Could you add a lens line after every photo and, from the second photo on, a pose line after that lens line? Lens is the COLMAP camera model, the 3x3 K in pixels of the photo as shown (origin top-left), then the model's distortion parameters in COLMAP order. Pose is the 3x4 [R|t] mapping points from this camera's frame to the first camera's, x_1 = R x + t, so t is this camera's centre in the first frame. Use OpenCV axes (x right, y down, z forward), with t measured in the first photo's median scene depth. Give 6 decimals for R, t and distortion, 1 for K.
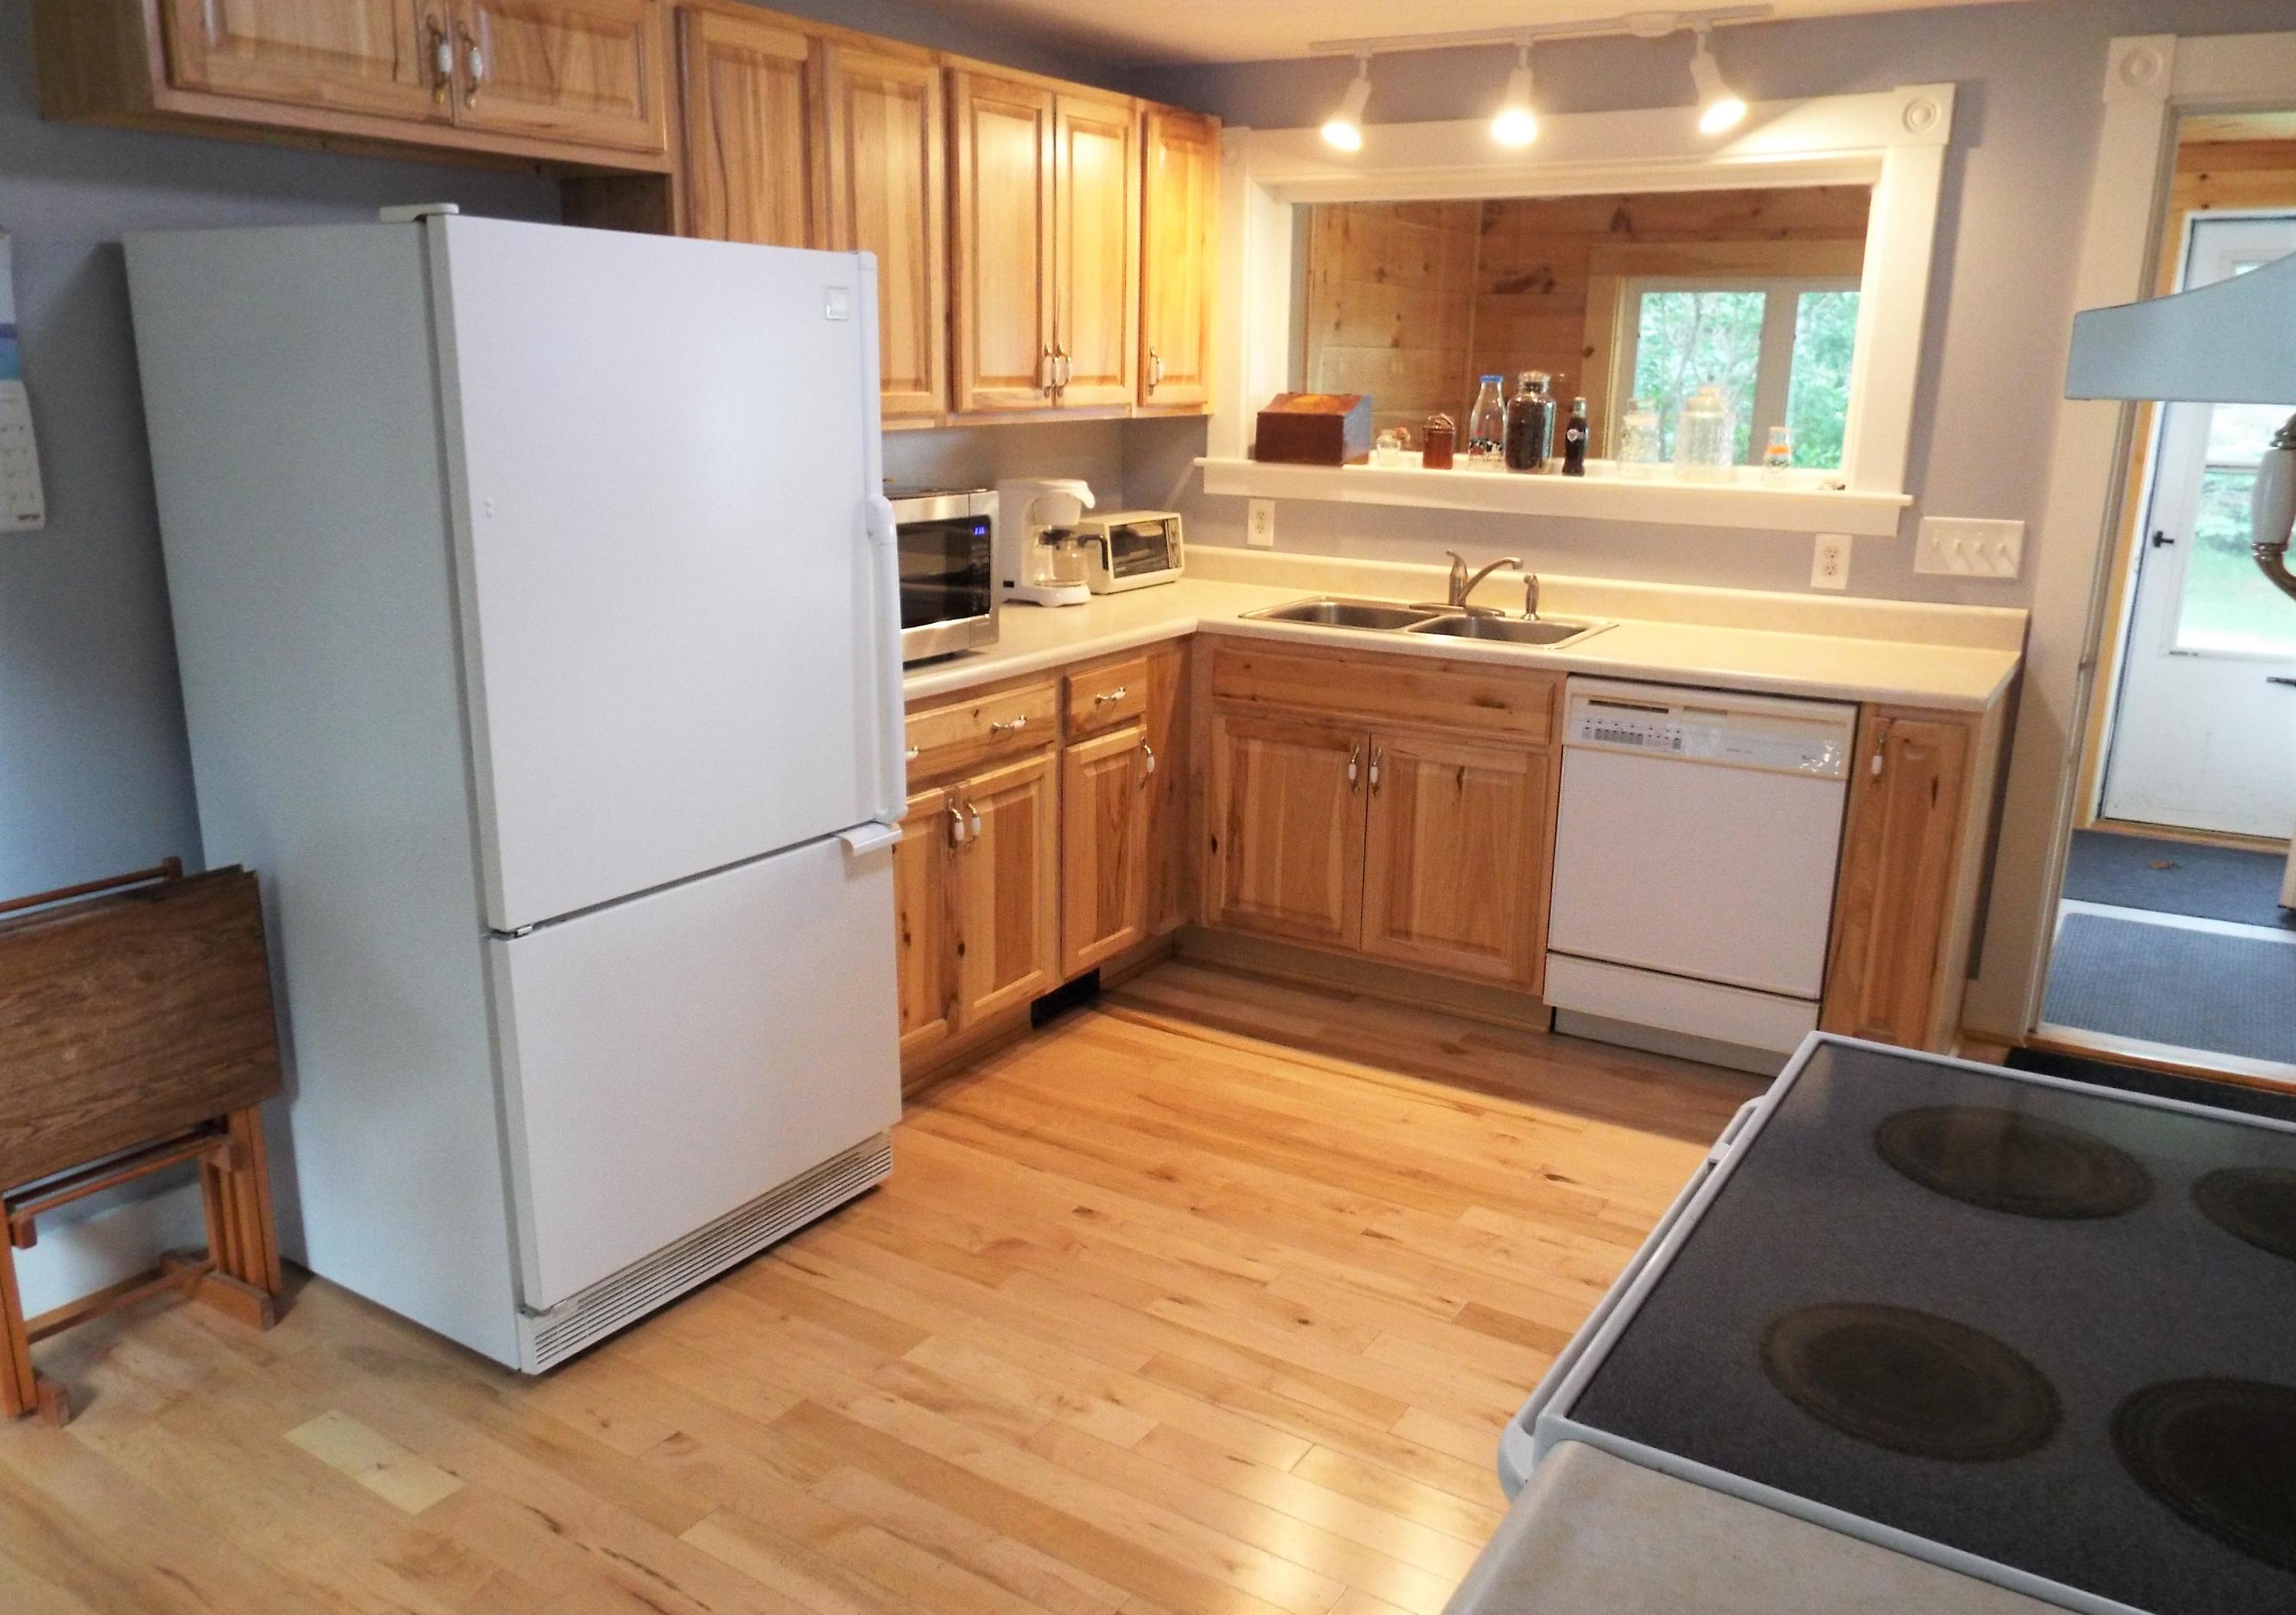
lens RADIAL K [[1715.5, 0, 1147.2], [0, 1715.5, 814.0], [0, 0, 1]] dist [-0.008982, -0.001264]
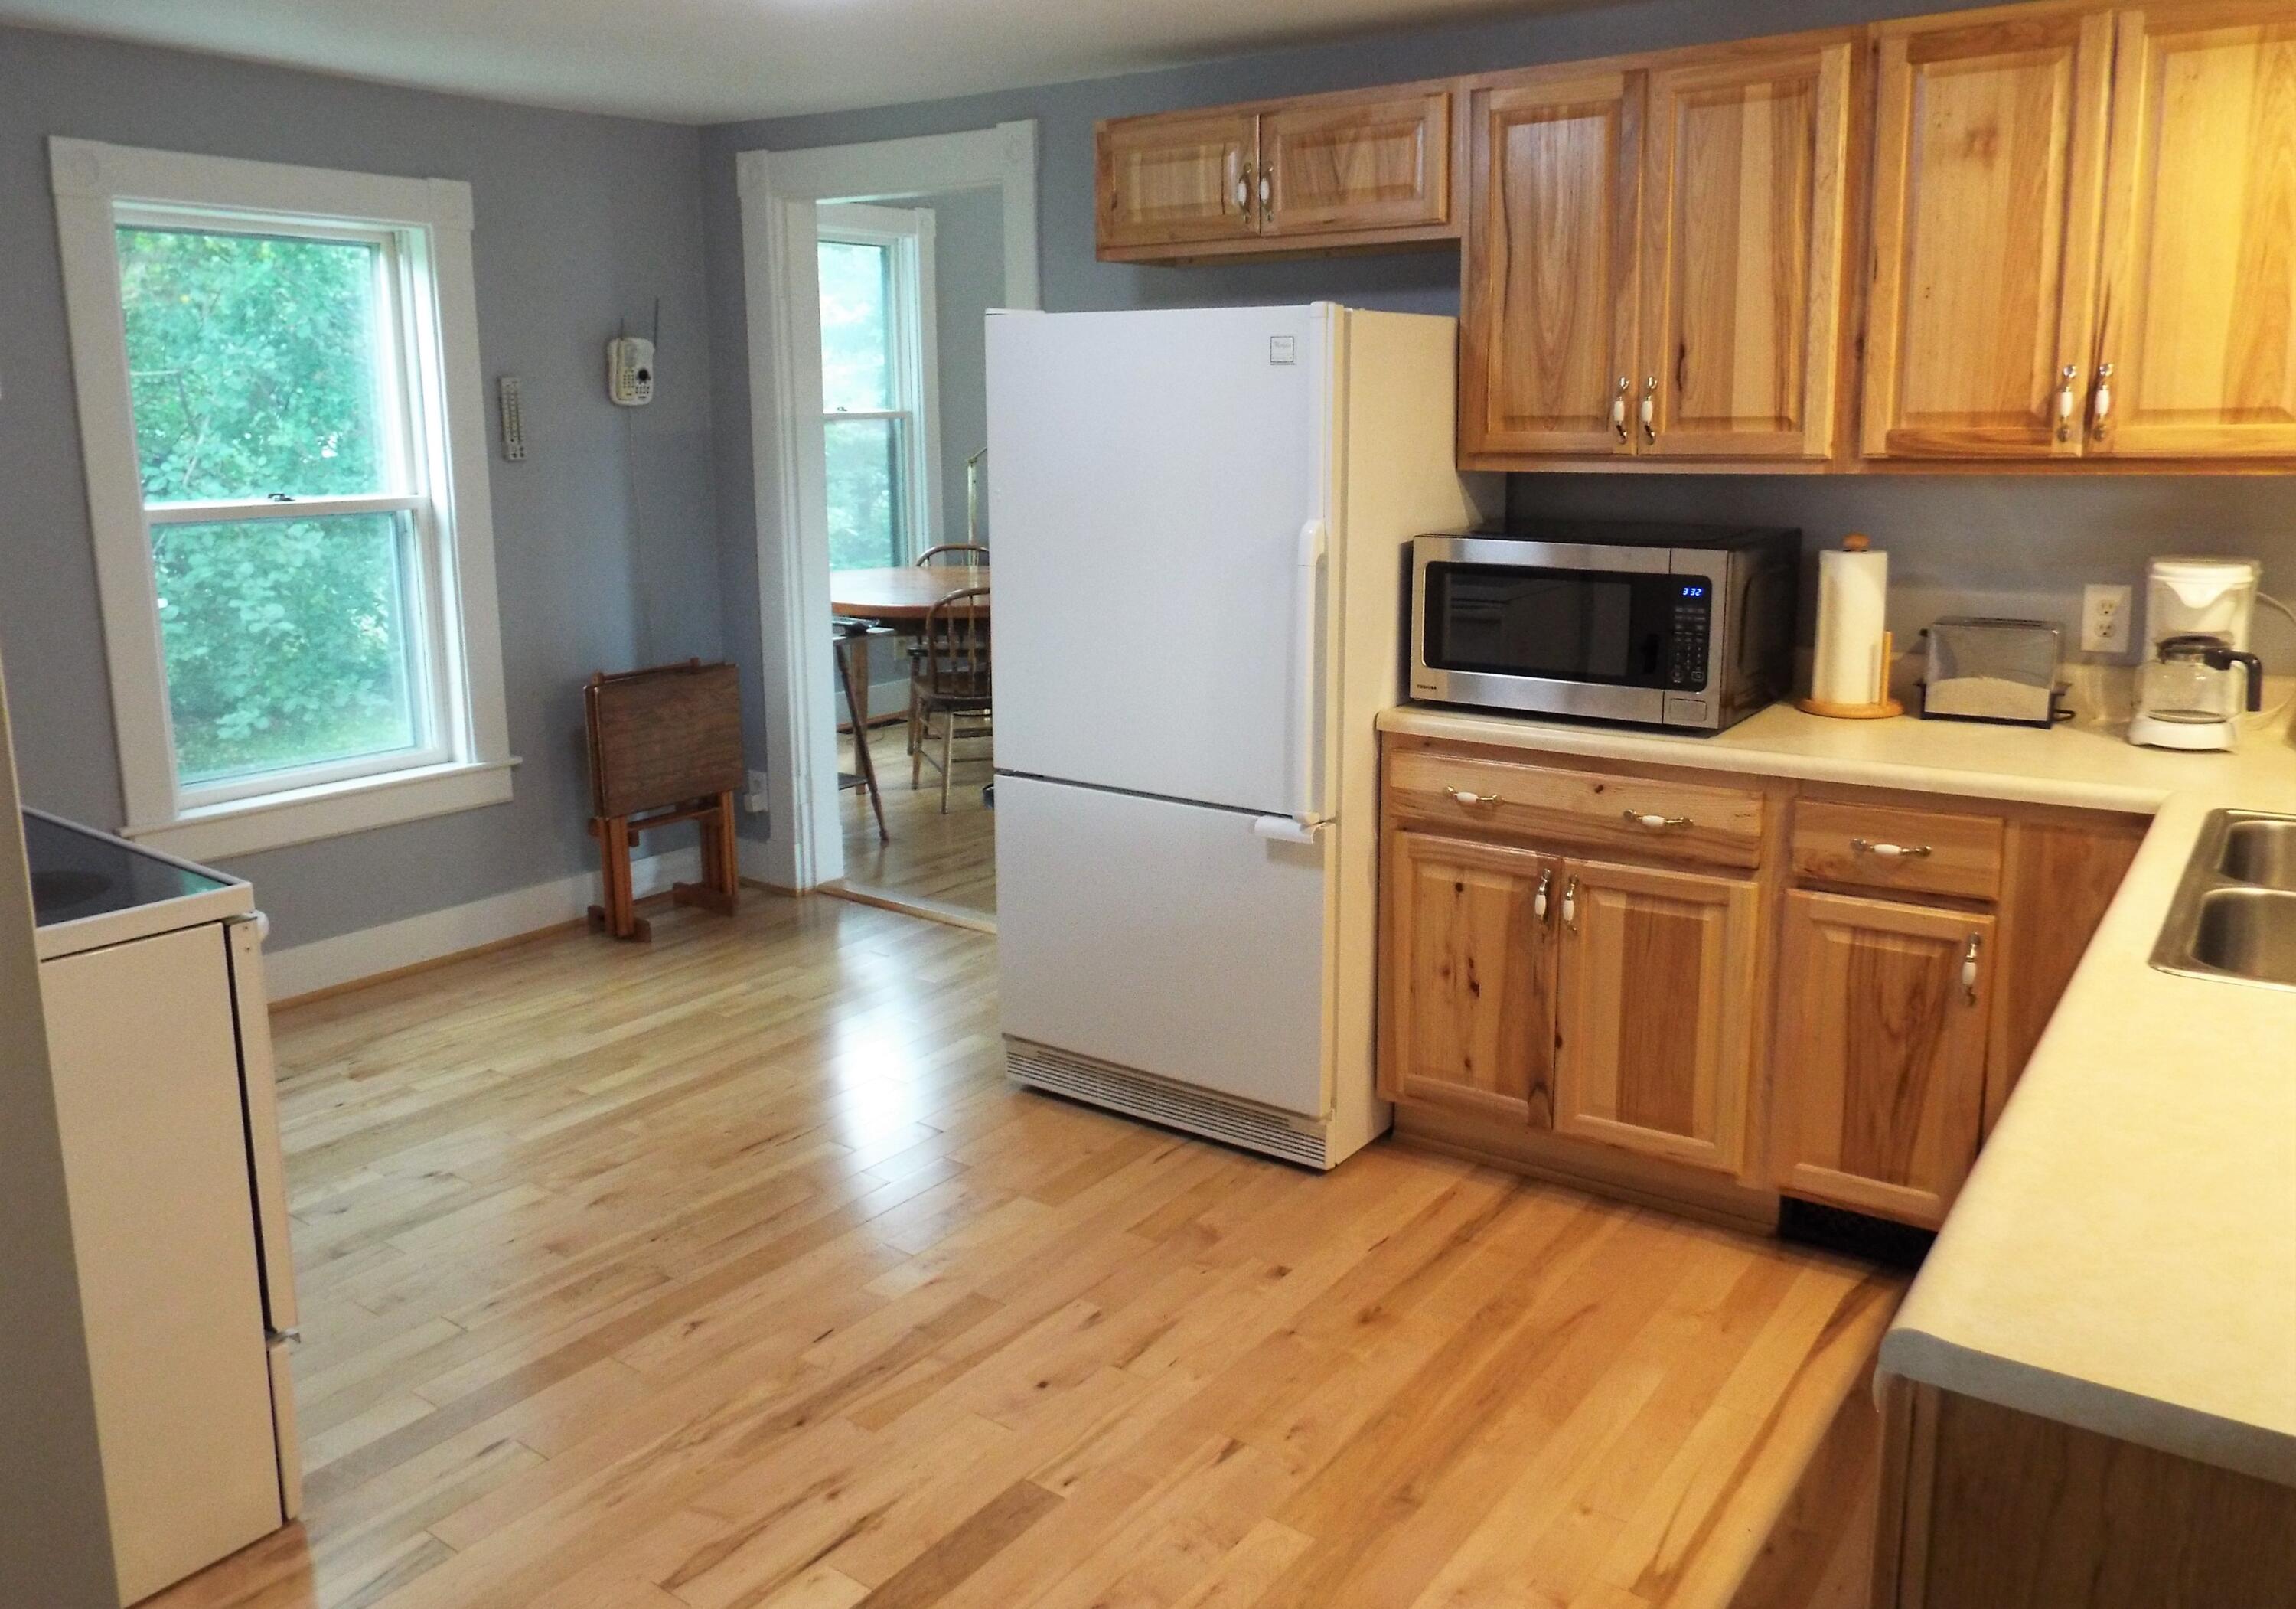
lens RADIAL K [[1731.3, 0, 1181.6], [0, 1731.3, 694.9], [0, 0, 1]] dist [-0.001750, 0.001887]
pose [[-0.039187, 0.154189, -0.987264, 0.772509], [-0.242747, 0.956956, 0.159090, -0.192349], [0.969298, 0.245890, -0.000071, 0.772469]]
